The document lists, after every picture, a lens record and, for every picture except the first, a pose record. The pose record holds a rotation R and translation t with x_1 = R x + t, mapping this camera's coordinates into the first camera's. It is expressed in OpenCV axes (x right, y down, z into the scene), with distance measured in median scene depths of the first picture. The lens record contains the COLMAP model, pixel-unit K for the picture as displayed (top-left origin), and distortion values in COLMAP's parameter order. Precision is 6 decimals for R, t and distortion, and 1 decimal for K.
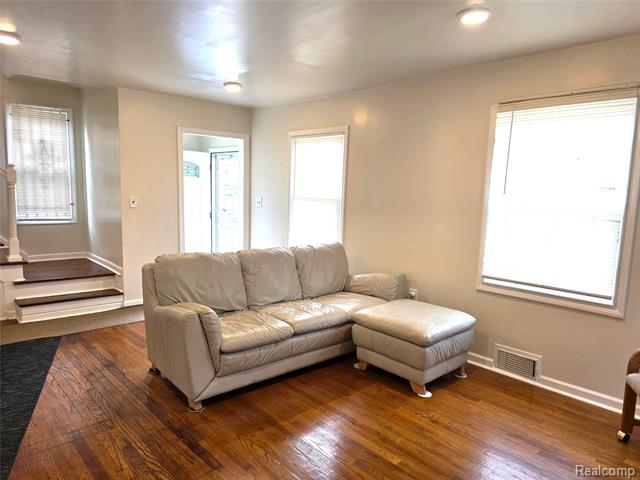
lens RADIAL K [[445.7, 0, 322.0], [0, 445.7, 241.5], [0, 0, 1]] dist [0.055247, -0.060537]
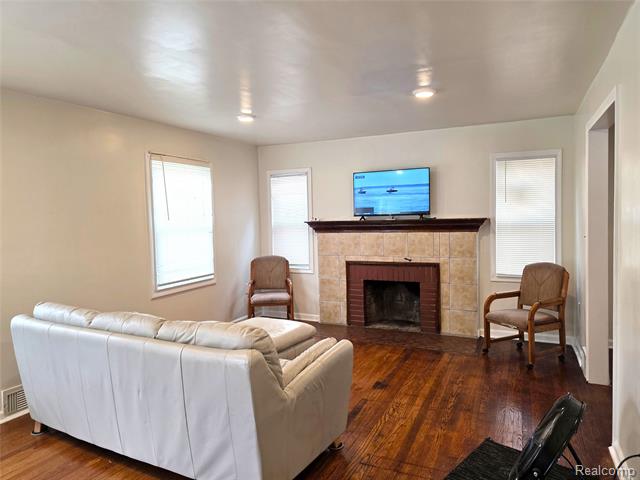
lens RADIAL K [[445.7, 0, 315.7], [0, 445.7, 239.2], [0, 0, 1]] dist [0.055247, -0.060537]
pose [[-0.388226, -0.053202, 0.920027, -1.052955], [0.136496, 0.984002, 0.114499, -0.146361], [-0.911400, 0.170031, -0.374754, 1.128534]]
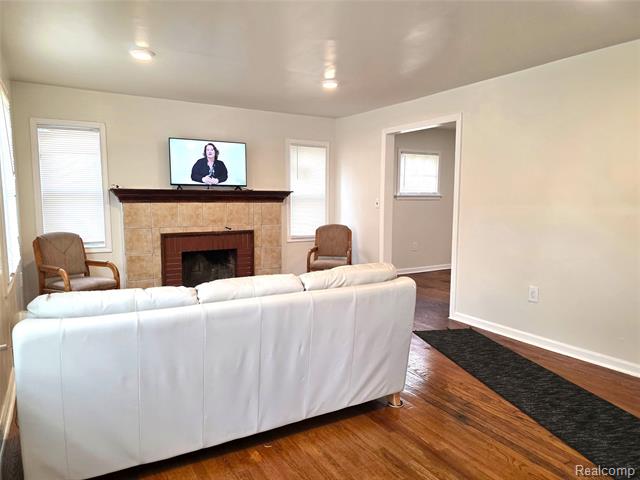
lens RADIAL K [[445.7, 0, 314.5], [0, 445.7, 240.1], [0, 0, 1]] dist [0.055247, -0.060537]
pose [[-0.982144, -0.050137, 0.181328, -0.365314], [-0.004413, 0.969709, 0.244222, -0.216568], [-0.188080, 0.239061, -0.952615, 1.785603]]
